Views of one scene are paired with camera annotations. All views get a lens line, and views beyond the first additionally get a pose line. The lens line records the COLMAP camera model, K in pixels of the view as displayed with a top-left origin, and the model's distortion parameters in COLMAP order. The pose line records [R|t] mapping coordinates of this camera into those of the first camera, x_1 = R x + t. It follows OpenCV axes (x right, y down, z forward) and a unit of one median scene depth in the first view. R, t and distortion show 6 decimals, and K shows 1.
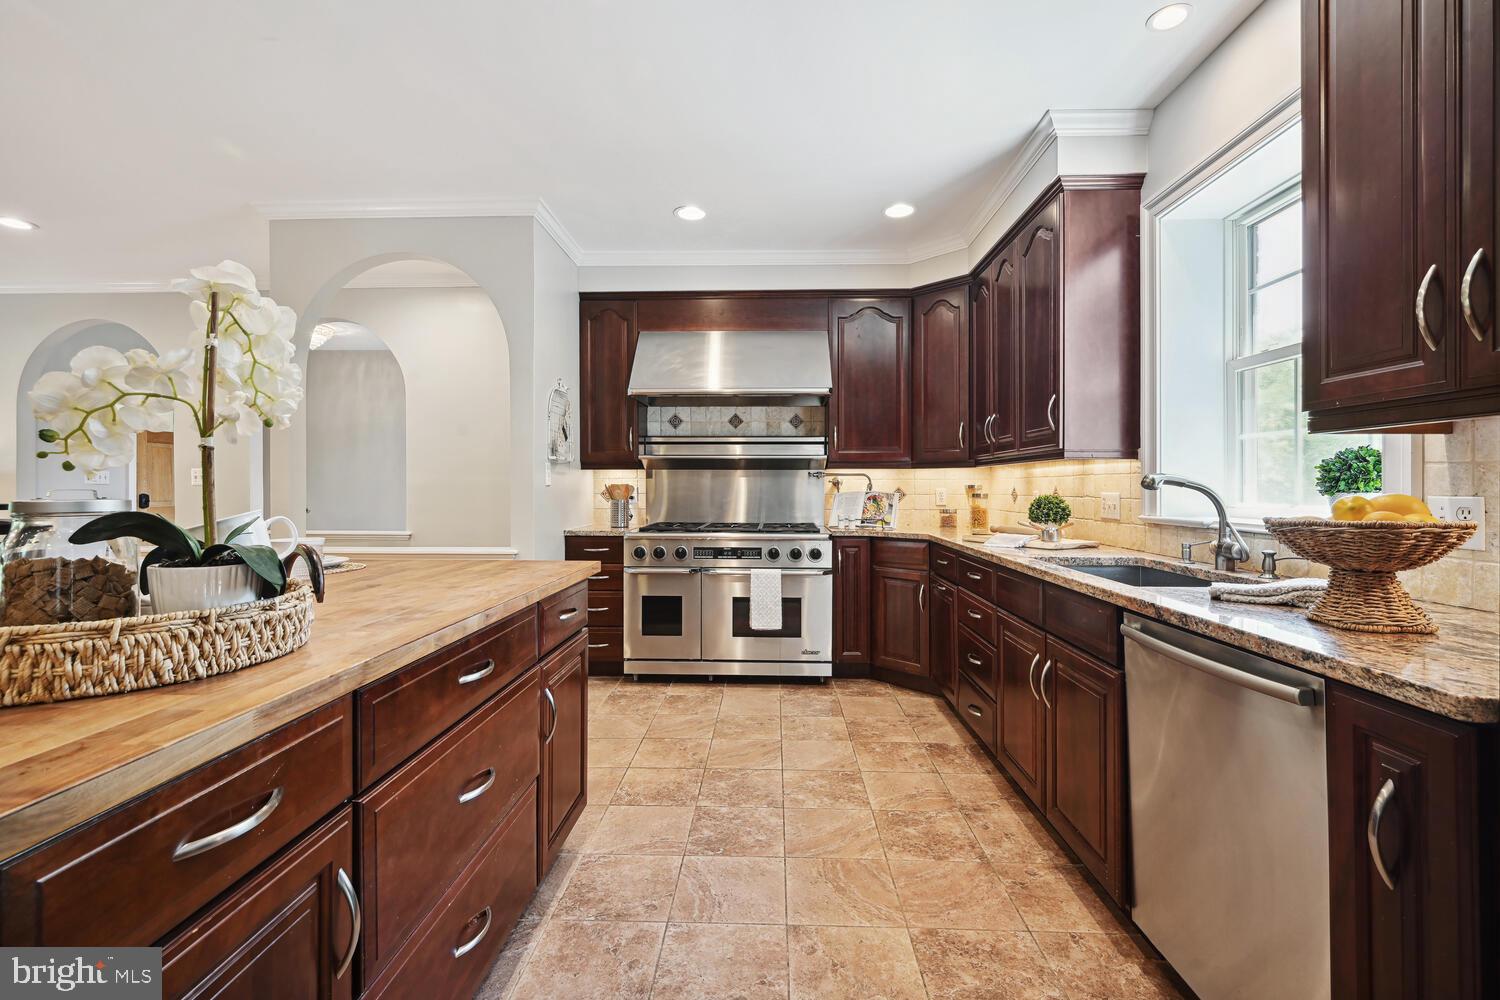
lens RADIAL K [[653.7, 0, 750.0], [0, 653.7, 500.0], [0, 0, 1]] dist [-0.017251, 0.000184]
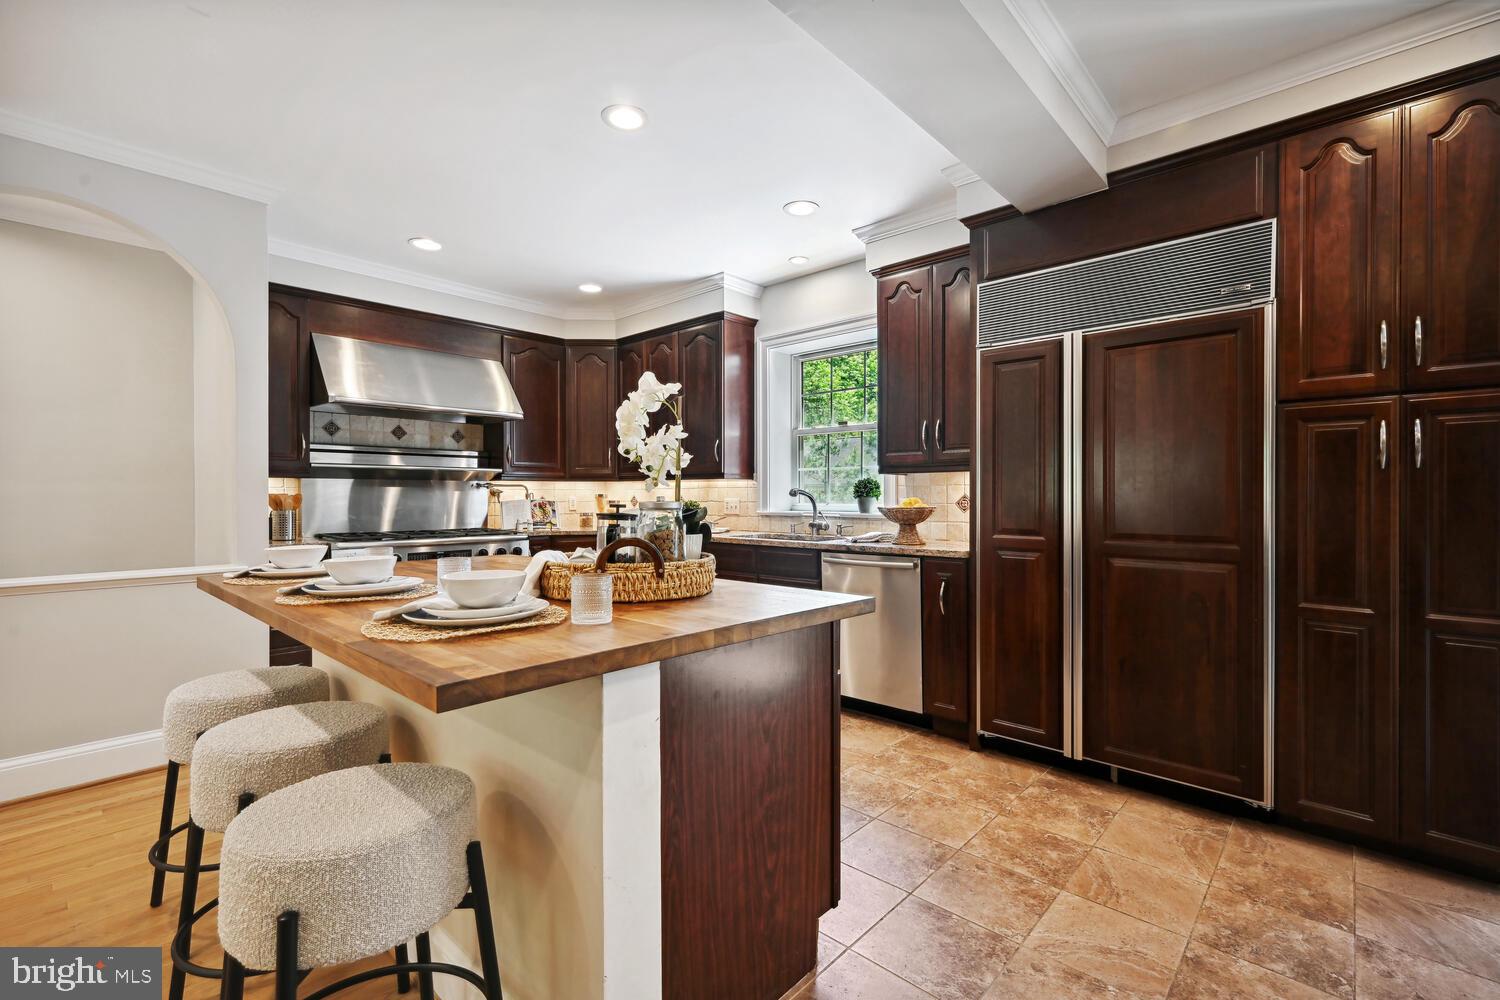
lens RADIAL K [[663.8, 0, 750.0], [0, 663.8, 500.0], [0, 0, 1]] dist [0.000110, 0.000008]
pose [[0.656319, -0.005714, 0.754462, -0.559282], [0.017120, 0.999827, -0.007320, 0.004023], [-0.754290, 0.017721, 0.656303, -0.126922]]
